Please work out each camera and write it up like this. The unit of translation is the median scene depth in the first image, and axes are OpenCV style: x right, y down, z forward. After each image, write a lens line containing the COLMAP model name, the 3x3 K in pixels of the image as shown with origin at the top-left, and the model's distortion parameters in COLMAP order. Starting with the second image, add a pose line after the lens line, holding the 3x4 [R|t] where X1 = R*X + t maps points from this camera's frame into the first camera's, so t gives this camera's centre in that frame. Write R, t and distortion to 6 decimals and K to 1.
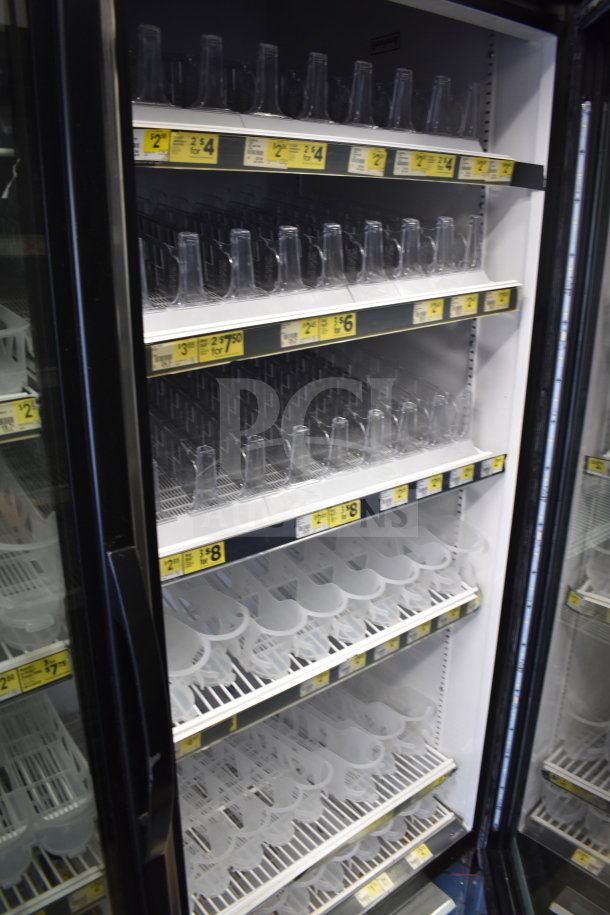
lens RADIAL K [[713.0, 0, 305.0], [0, 713.0, 457.5], [0, 0, 1]] dist [-0.073819, -0.000381]
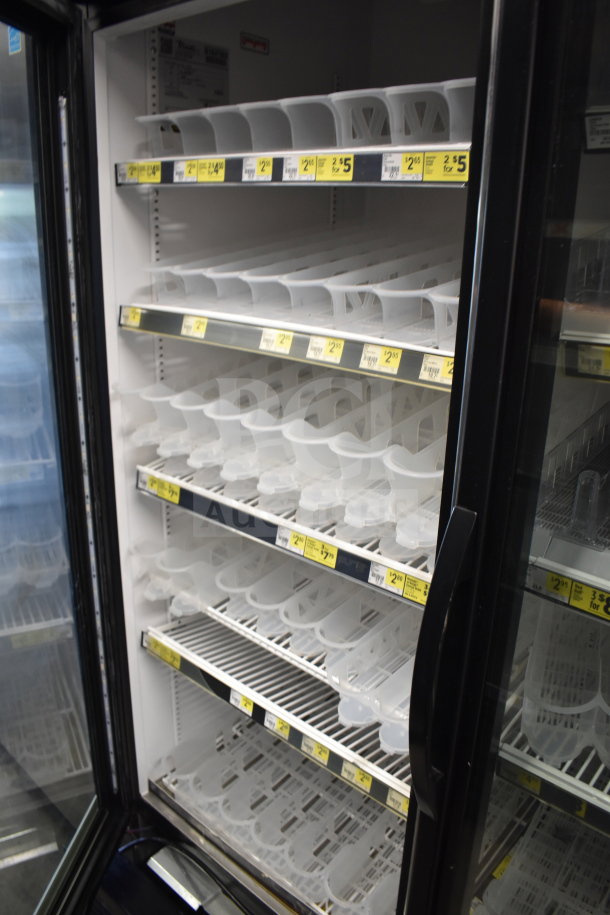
lens RADIAL K [[713.0, 0, 305.0], [0, 713.0, 457.5], [0, 0, 1]] dist [-0.073819, -0.000381]
pose [[0.159547, 0.307515, -0.938072, 1.082502], [-0.340127, 0.909186, 0.240197, -0.232365], [0.926746, 0.280741, 0.249652, 0.710672]]
